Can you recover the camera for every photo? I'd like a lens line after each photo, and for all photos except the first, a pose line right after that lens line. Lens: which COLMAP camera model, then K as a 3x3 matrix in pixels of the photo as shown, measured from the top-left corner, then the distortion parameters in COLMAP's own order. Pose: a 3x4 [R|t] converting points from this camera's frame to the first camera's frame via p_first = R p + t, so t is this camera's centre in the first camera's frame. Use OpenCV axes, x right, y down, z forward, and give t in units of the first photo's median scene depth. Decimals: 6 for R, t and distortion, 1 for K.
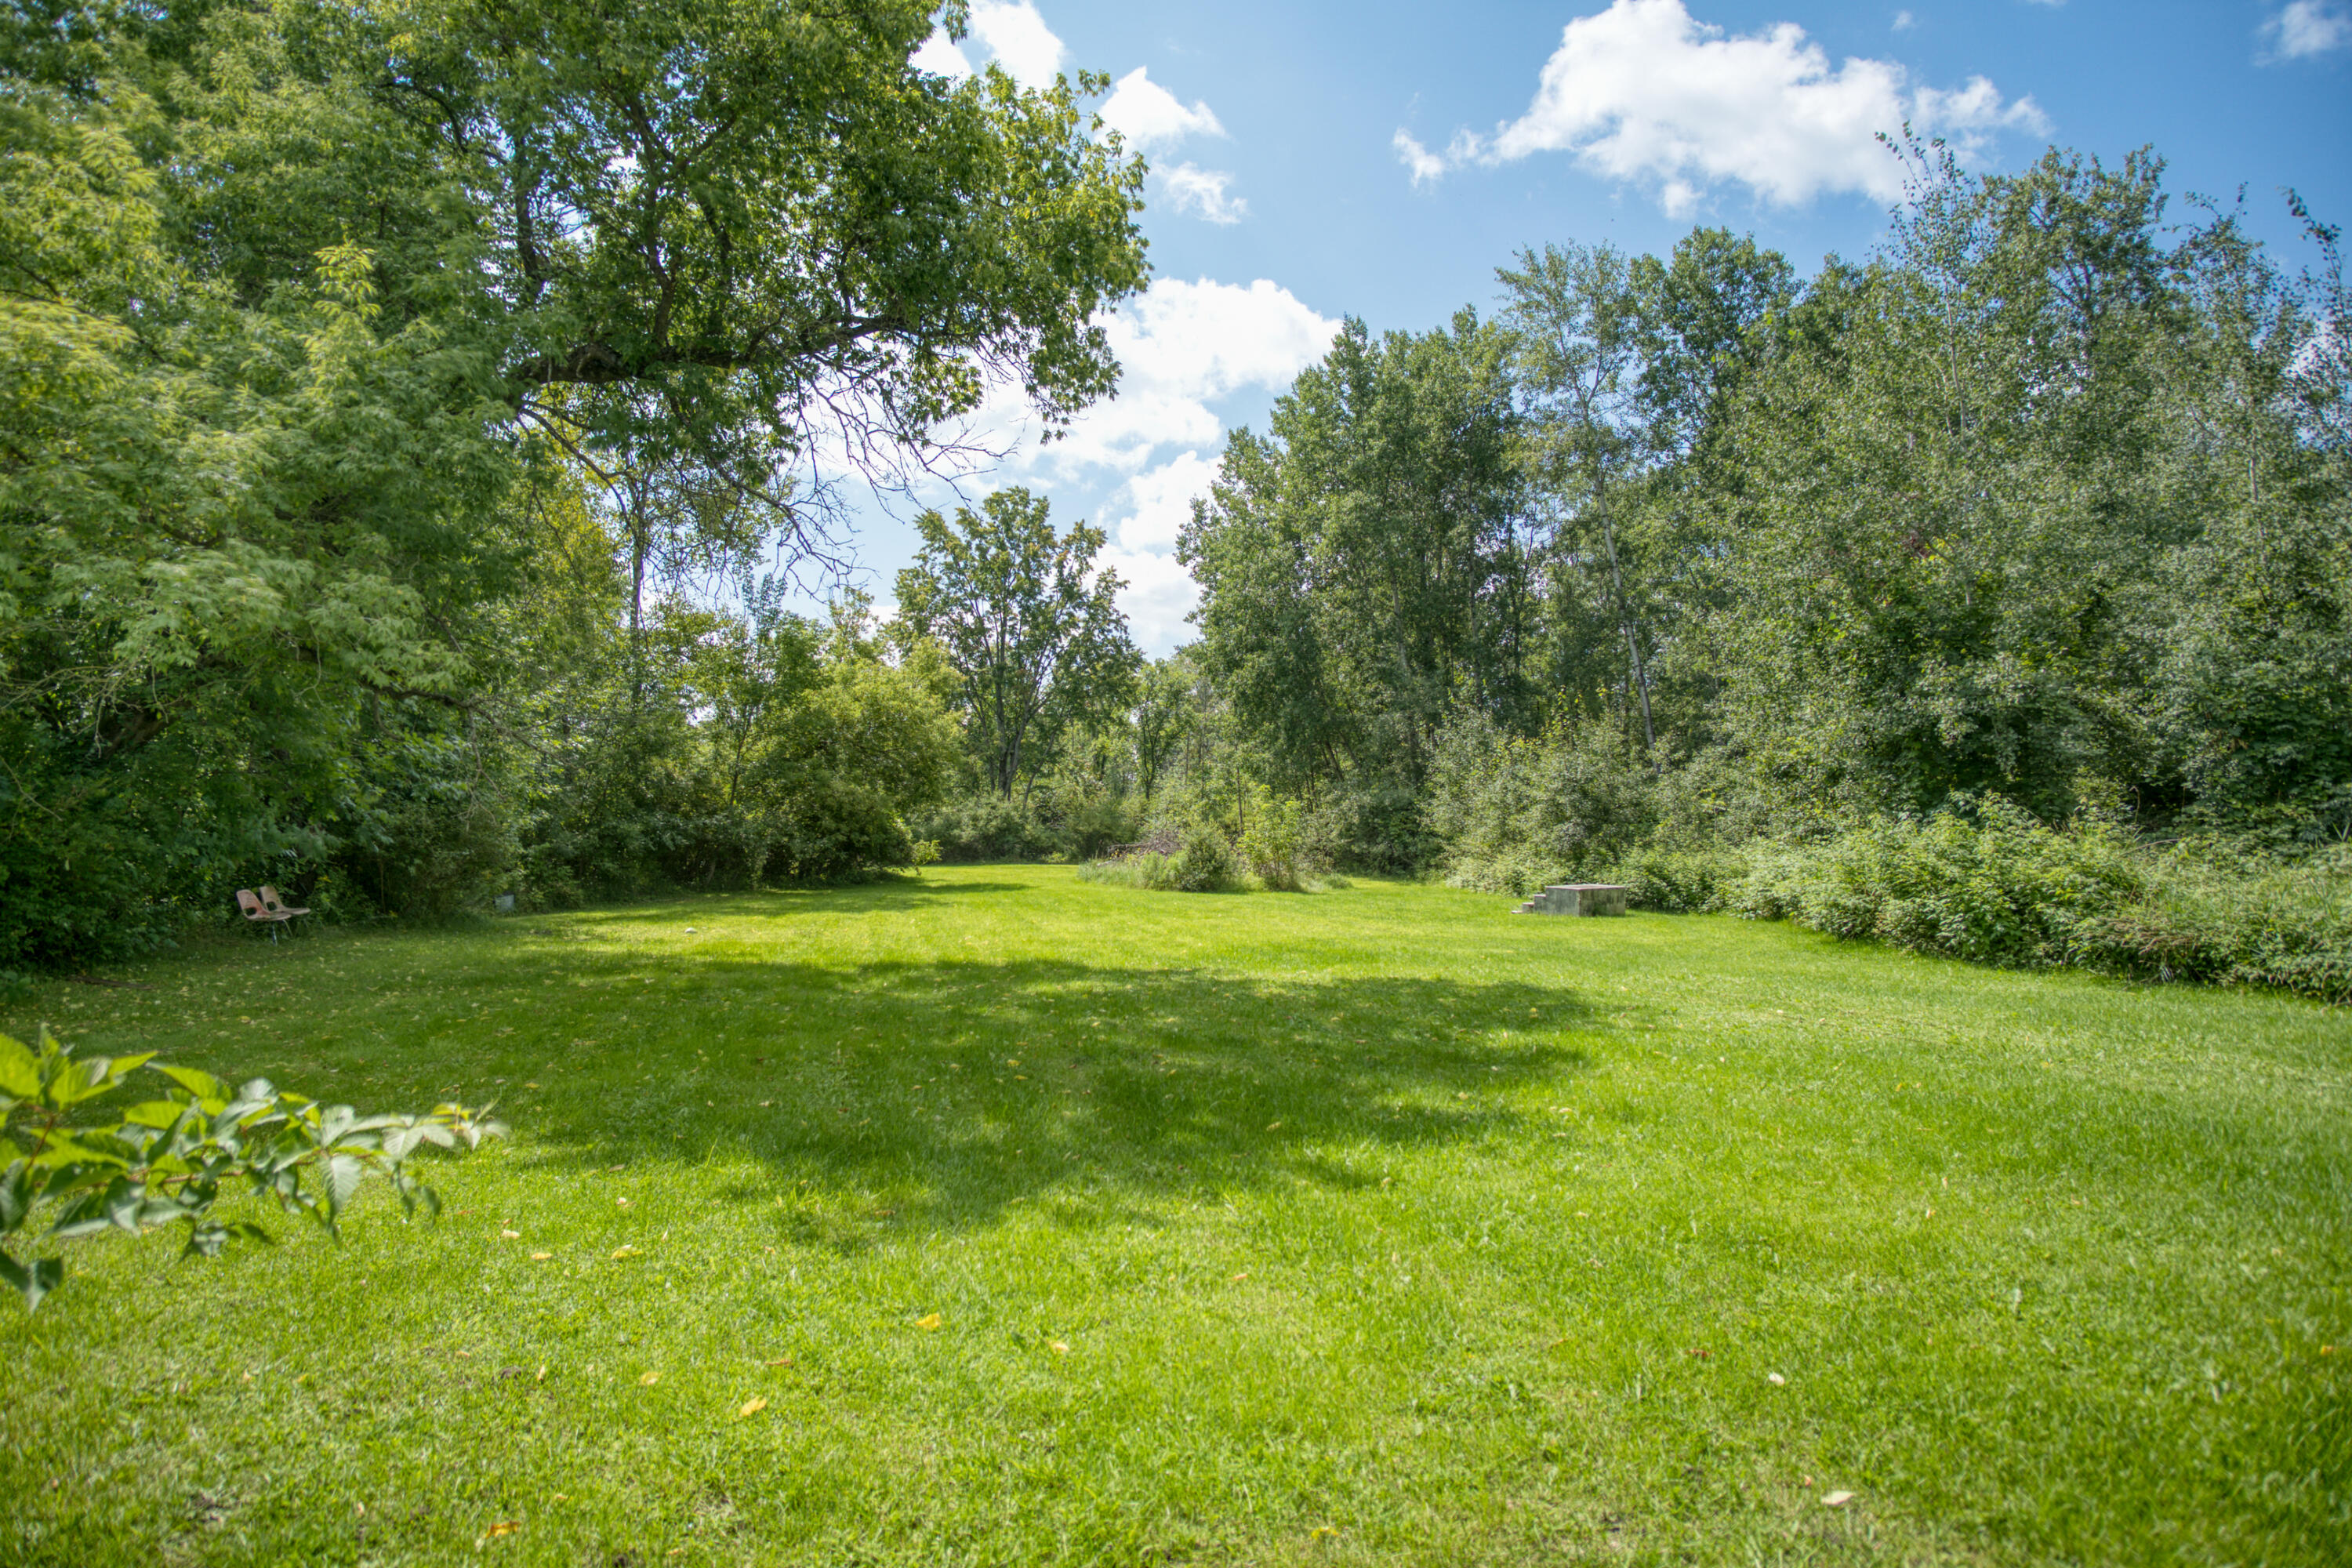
lens RADIAL K [[1297.2, 0, 1171.3], [0, 1297.2, 760.6], [0, 0, 1]] dist [-0.021728, 0.000279]
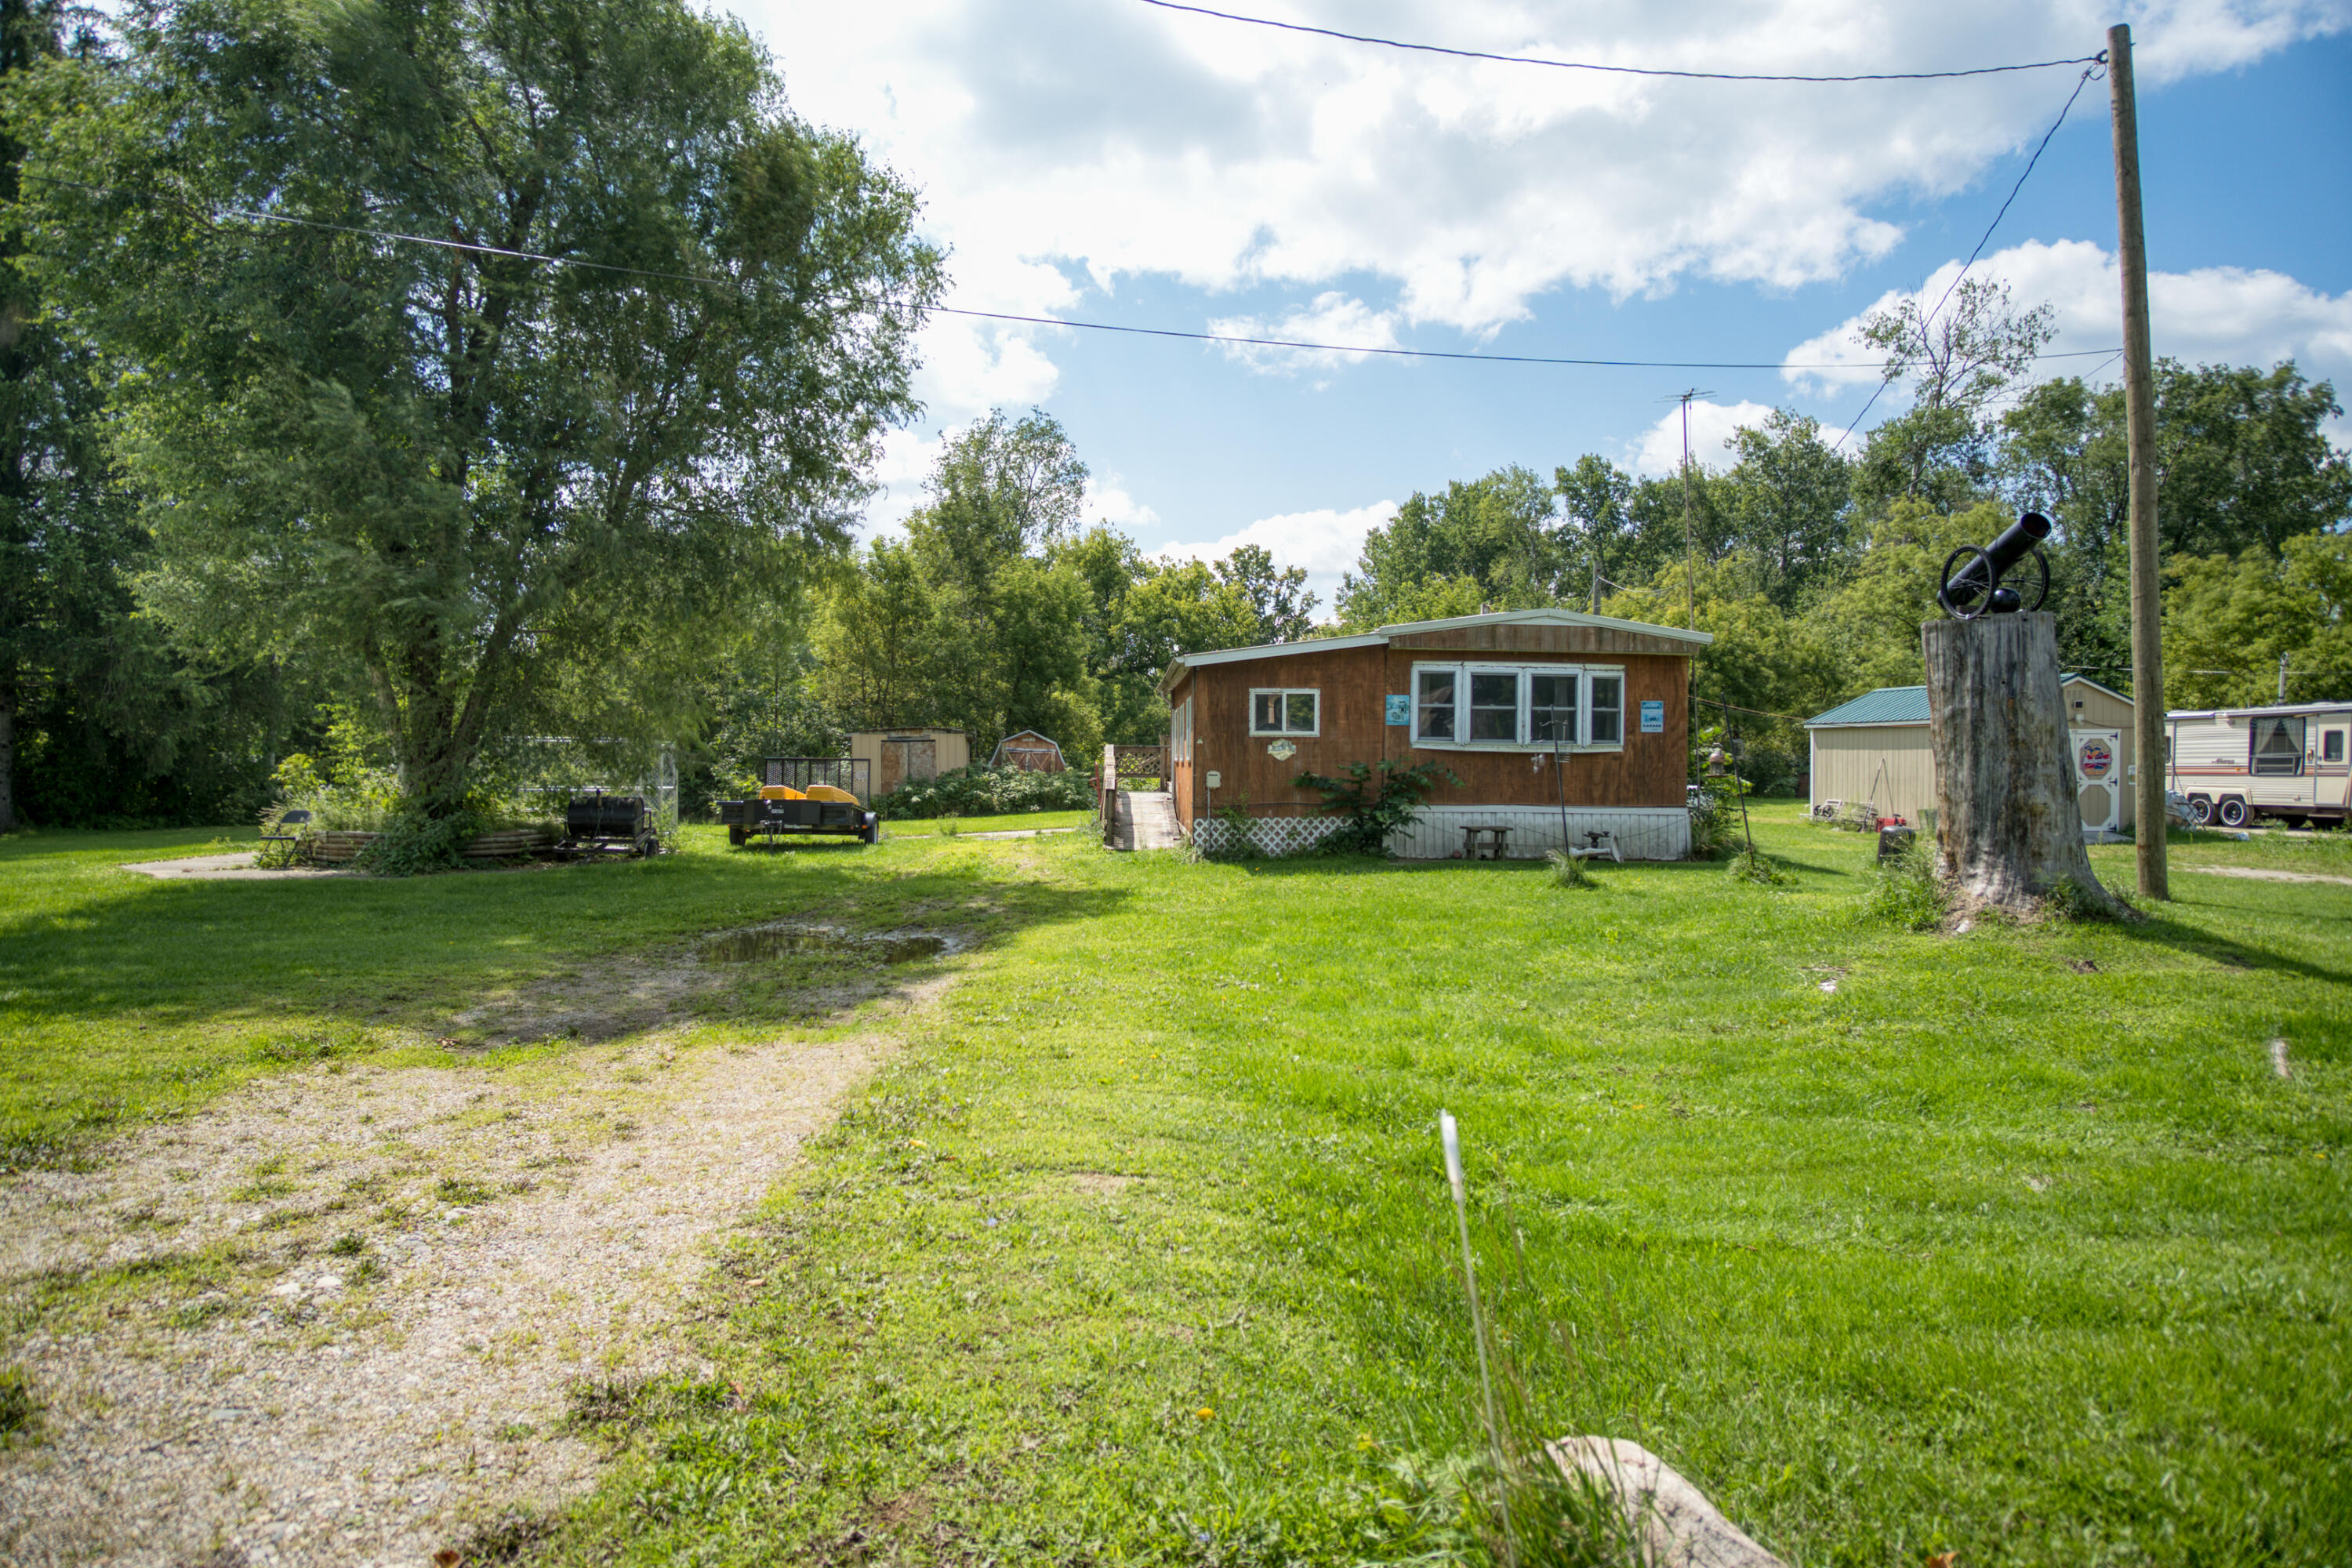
lens RADIAL K [[1296.0, 0, 1133.8], [0, 1296.0, 785.9], [0, 0, 1]] dist [-0.024019, -0.000297]
pose [[0.972498, 0.003277, -0.232890, 0.116933], [0.016123, 0.996555, 0.081347, -0.047942], [0.232354, -0.082864, 0.969095, -0.625143]]
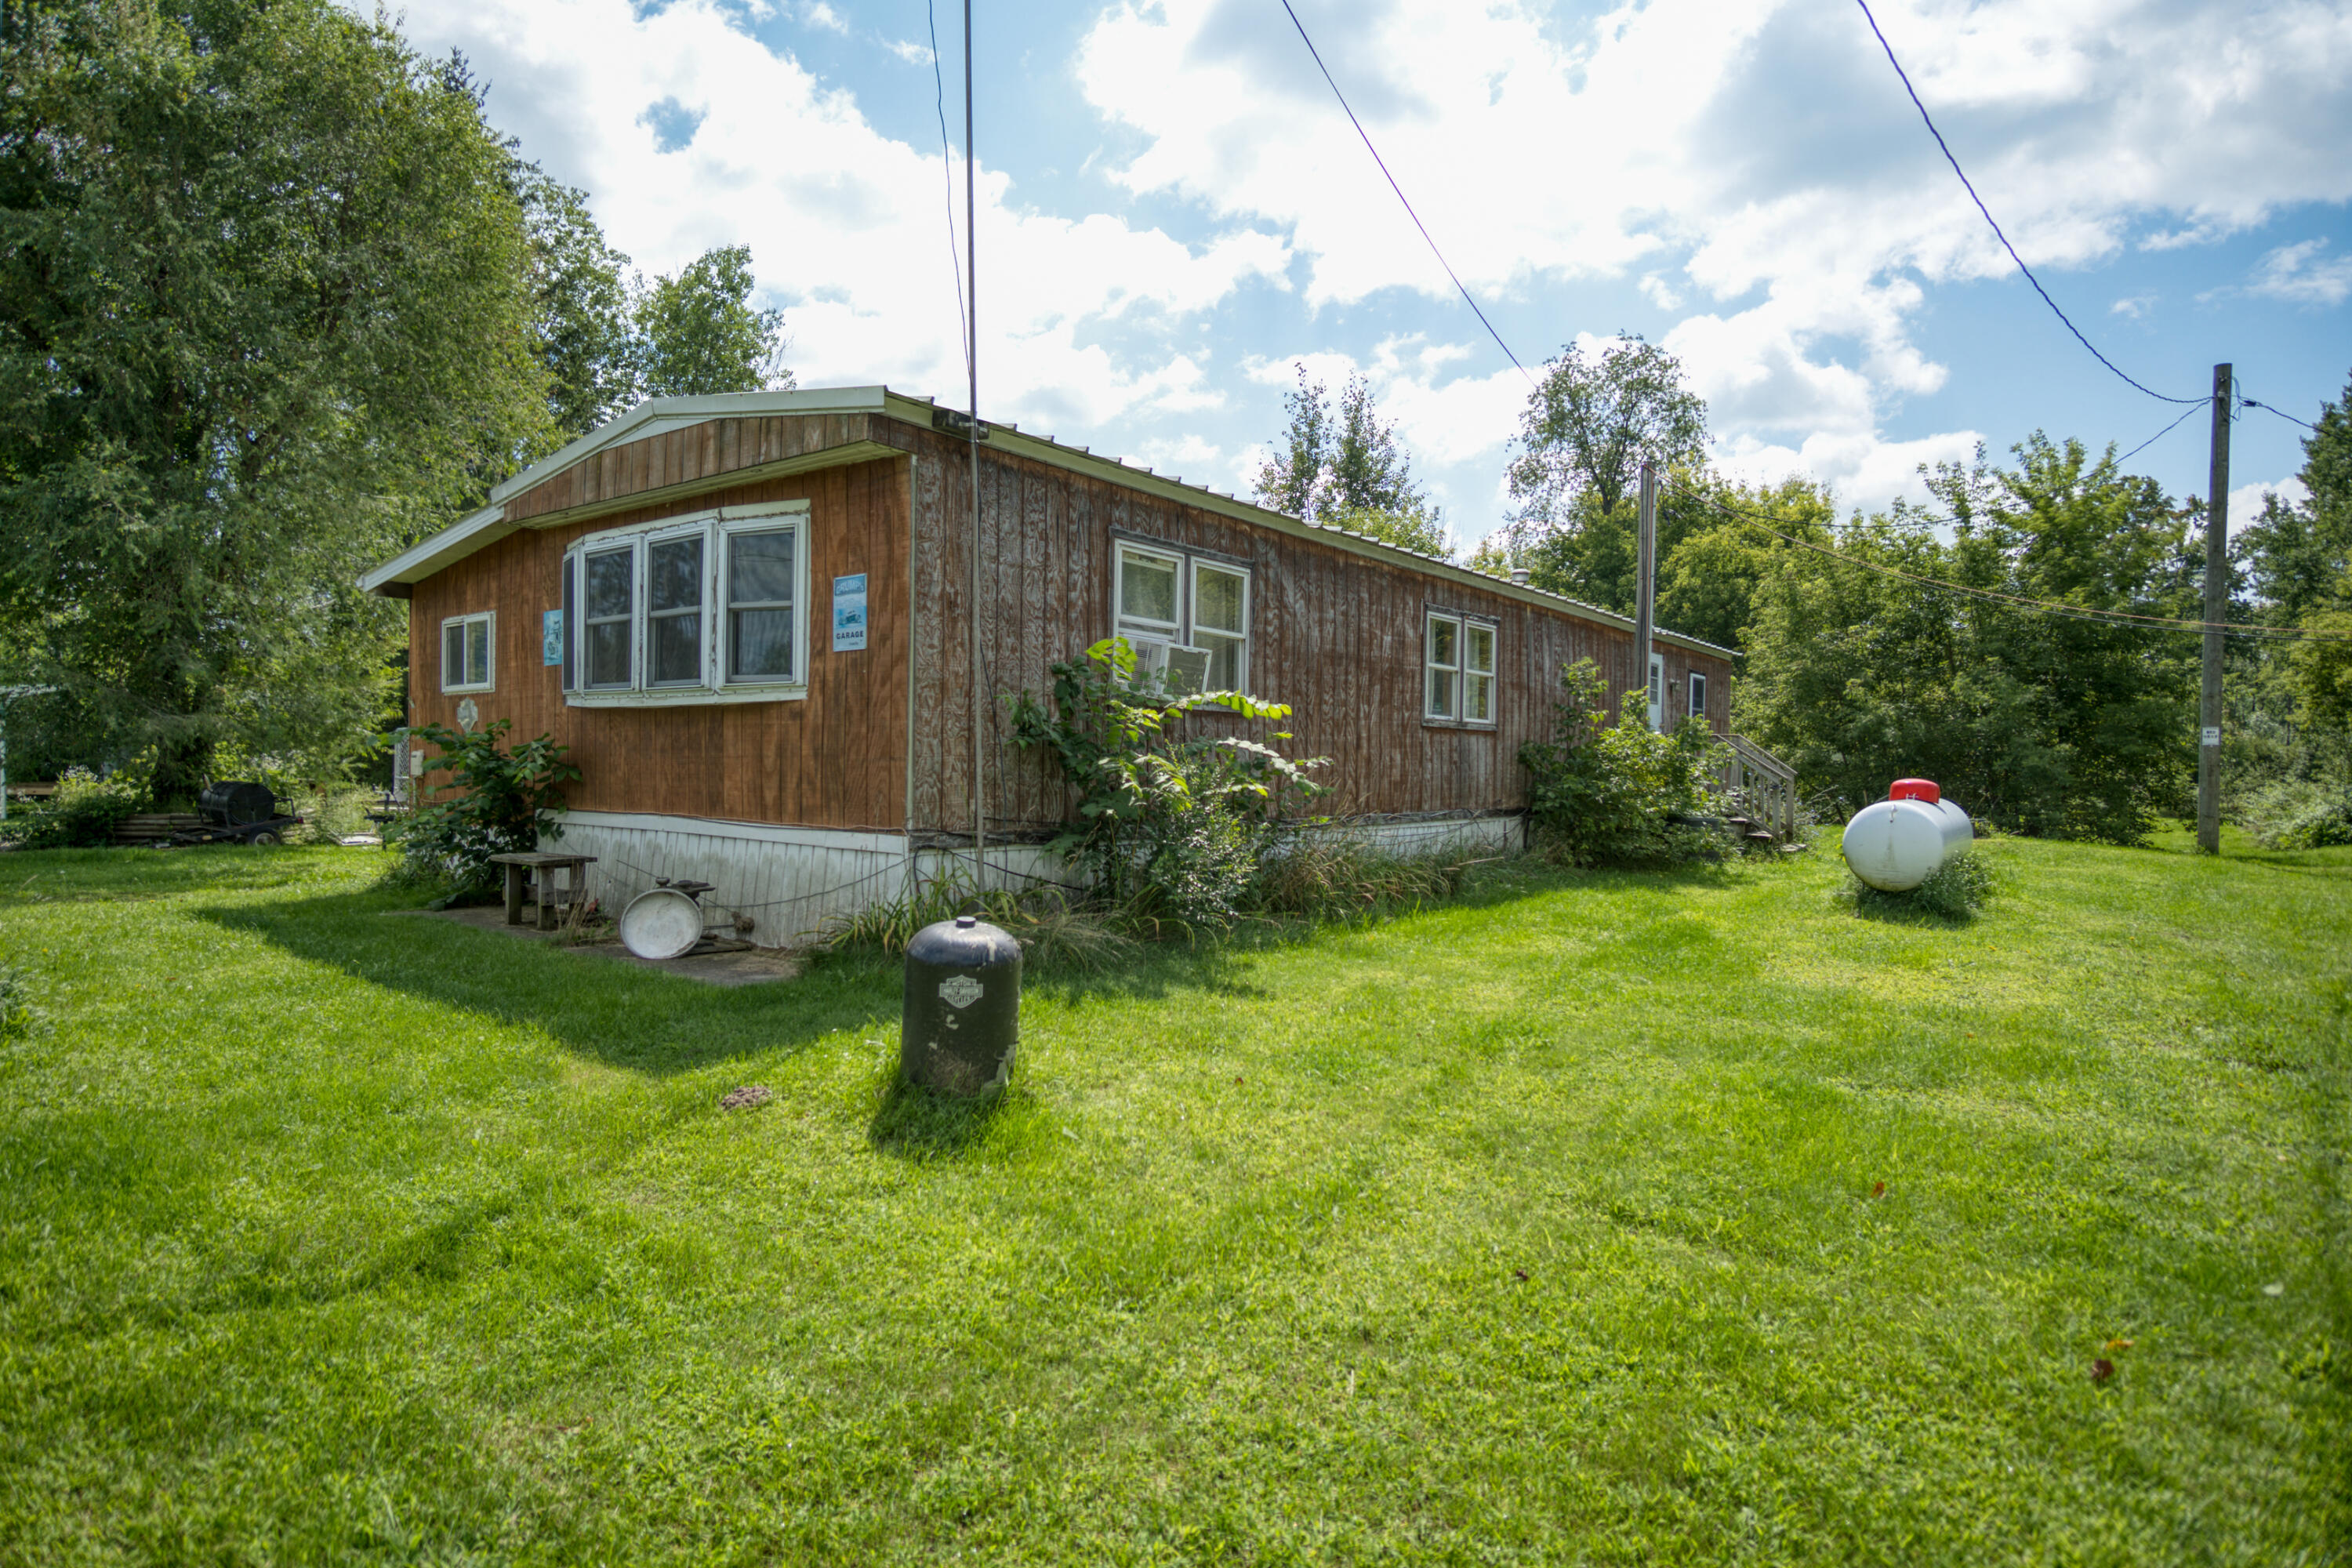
lens RADIAL K [[1232.6, 0, 1176.0], [0, 1232.6, 784.0], [0, 0, 1]] dist [-0.057648, 0.000006]
pose [[0.624790, 0.014597, -0.780657, 0.248307], [0.053680, 0.996656, 0.061598, -0.030437], [0.778946, -0.080391, 0.621917, -0.401327]]
